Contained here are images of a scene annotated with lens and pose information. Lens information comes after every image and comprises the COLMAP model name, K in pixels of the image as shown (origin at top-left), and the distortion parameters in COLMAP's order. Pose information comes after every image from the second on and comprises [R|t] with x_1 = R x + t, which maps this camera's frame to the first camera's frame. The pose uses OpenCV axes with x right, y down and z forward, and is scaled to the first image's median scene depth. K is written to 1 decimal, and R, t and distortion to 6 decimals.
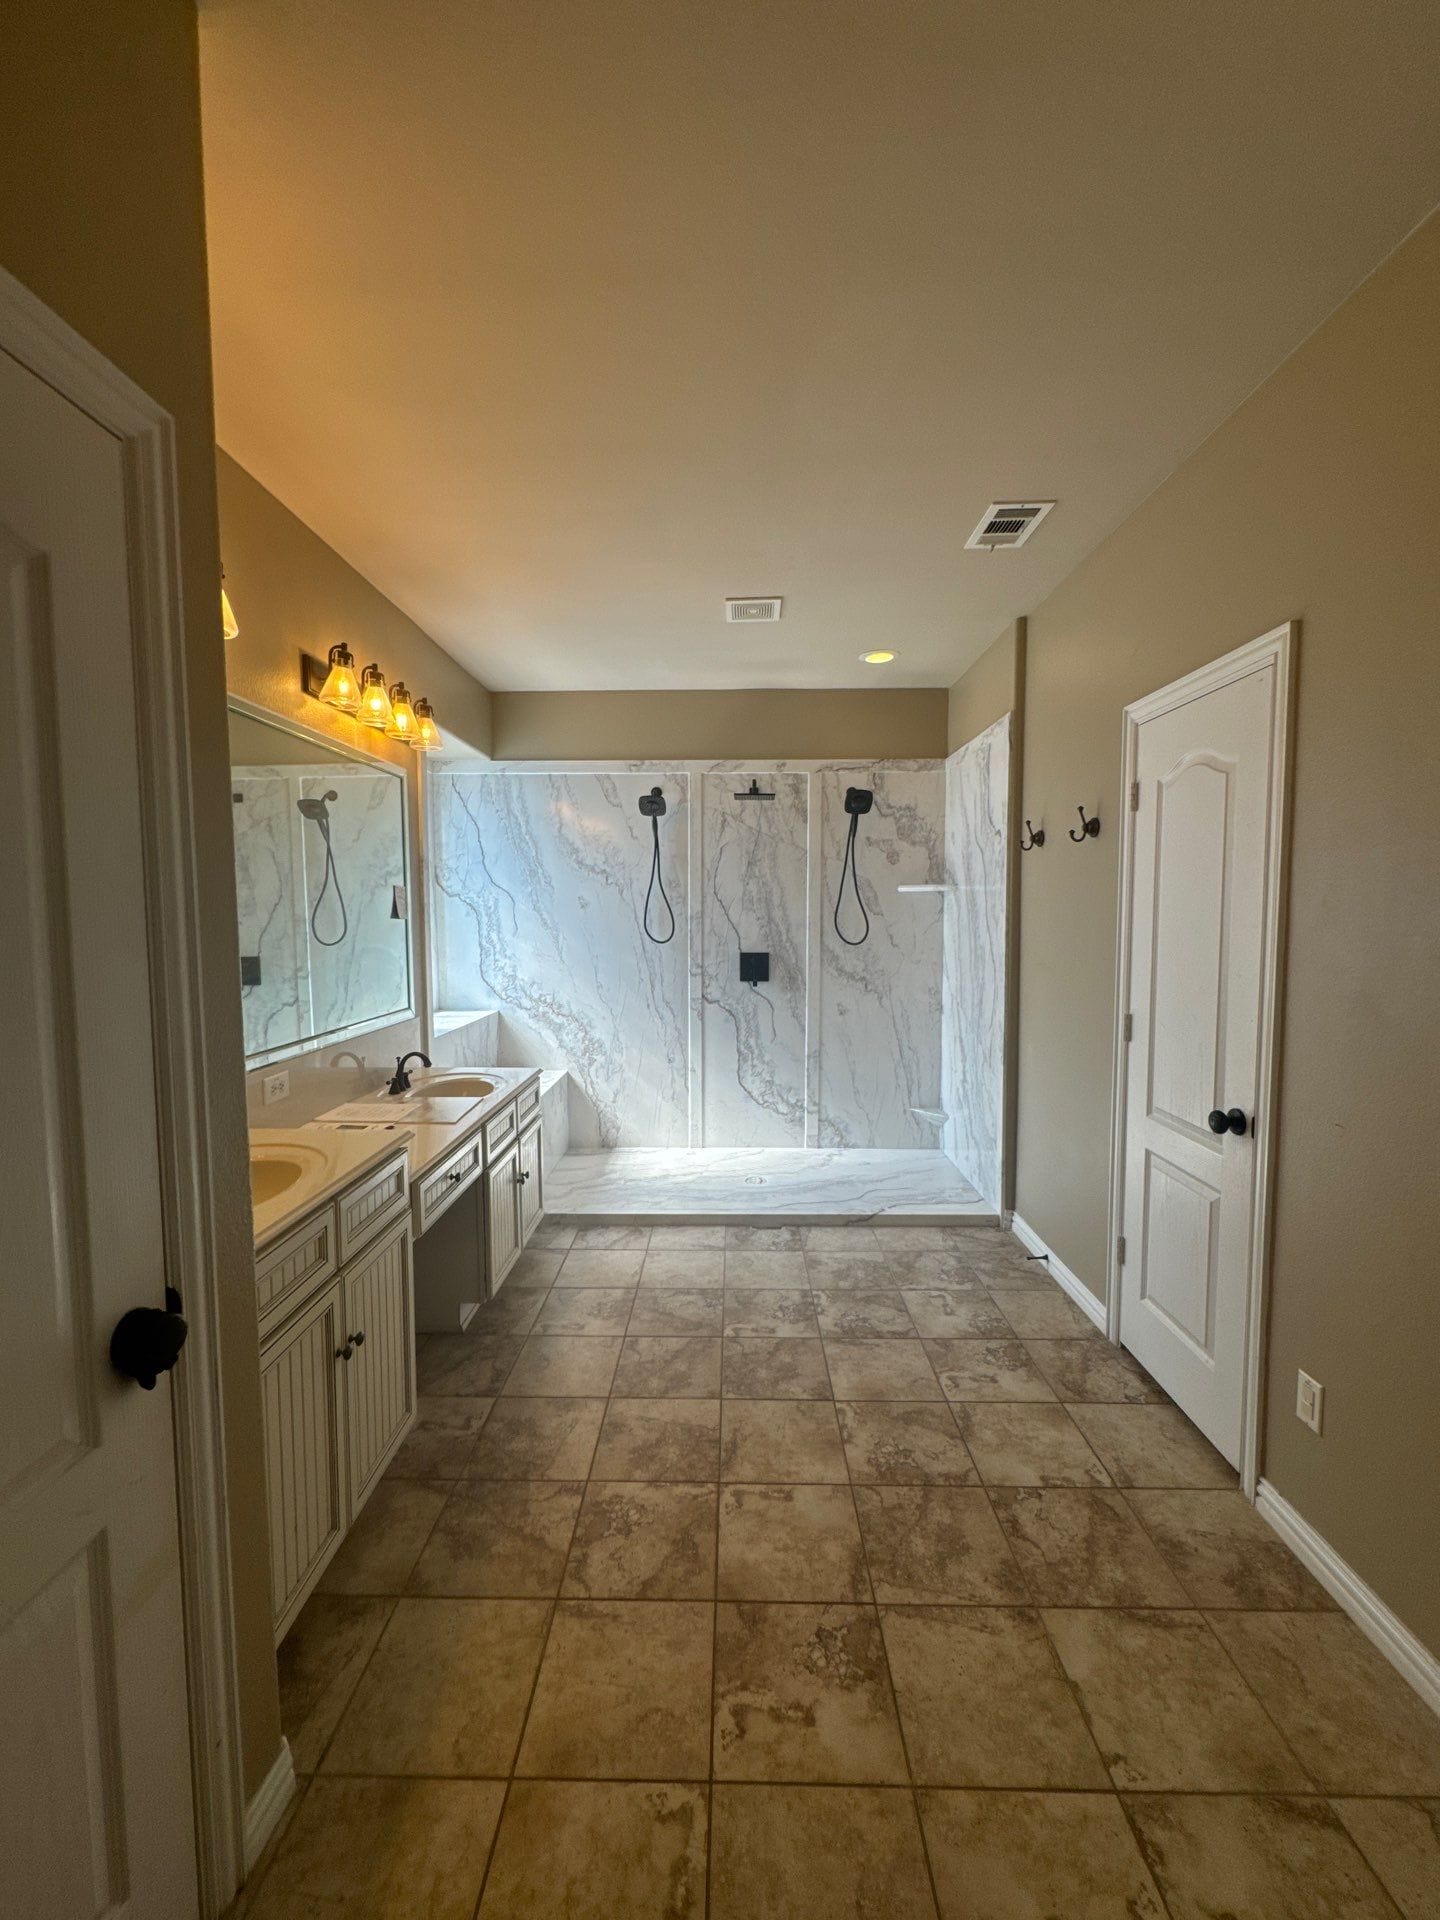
lens RADIAL K [[763.7, 0, 713.7], [0, 763.7, 959.8], [0, 0, 1]] dist [-0.004103, 0.000835]
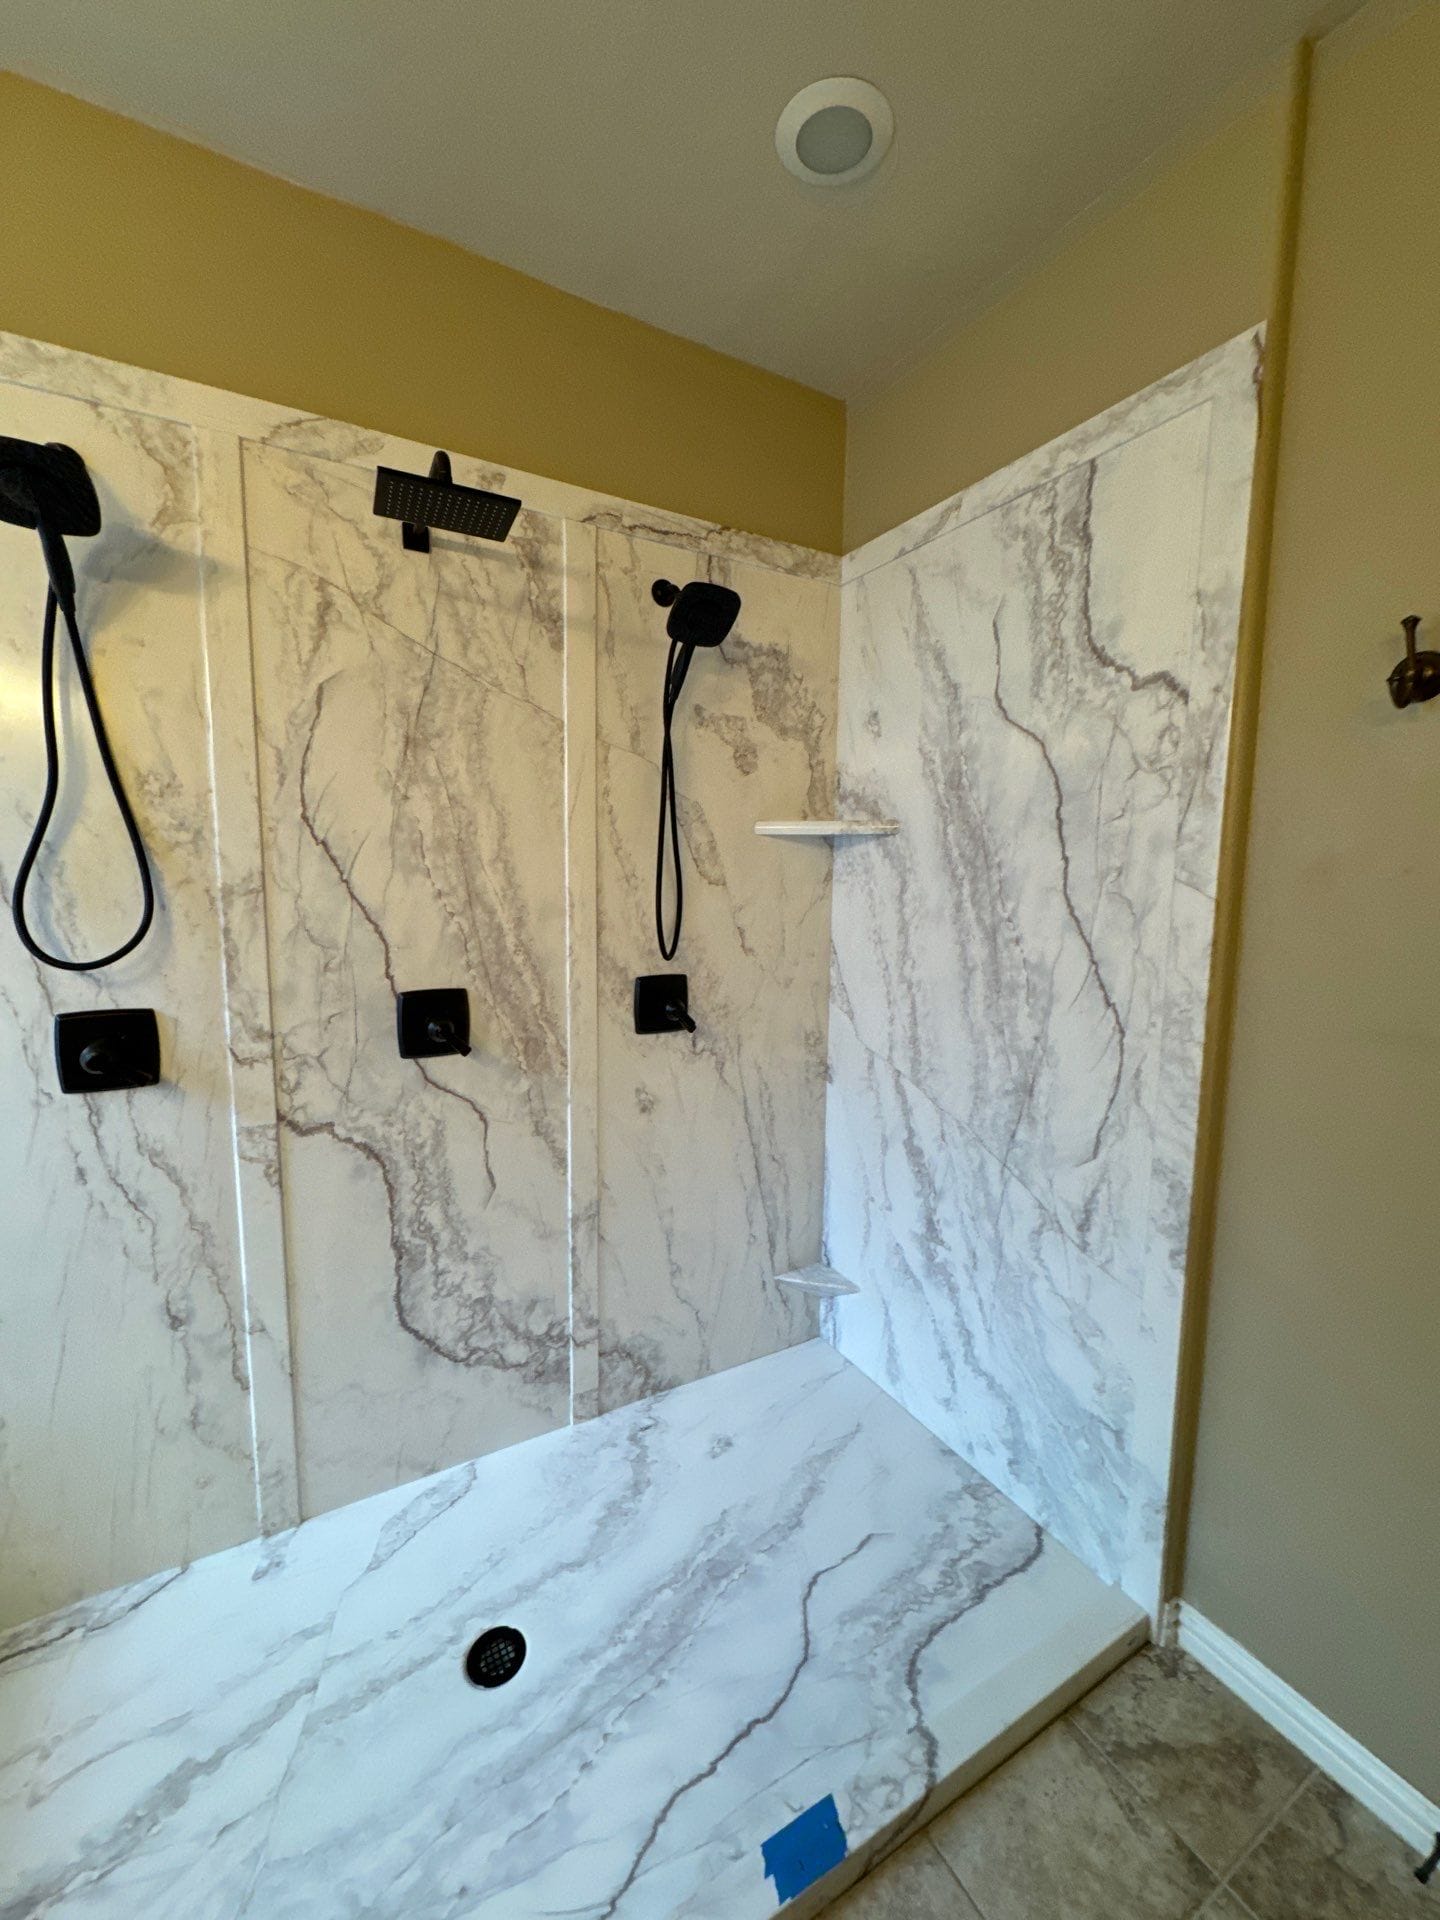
lens RADIAL K [[763.7, 0, 721.1], [0, 763.7, 960.8], [0, 0, 1]] dist [-0.004103, 0.000835]
pose [[0.855178, -0.047431, 0.516160, -0.023881], [0.019880, 0.998073, 0.058776, -0.053369], [-0.517954, -0.040003, 0.854473, 0.802068]]
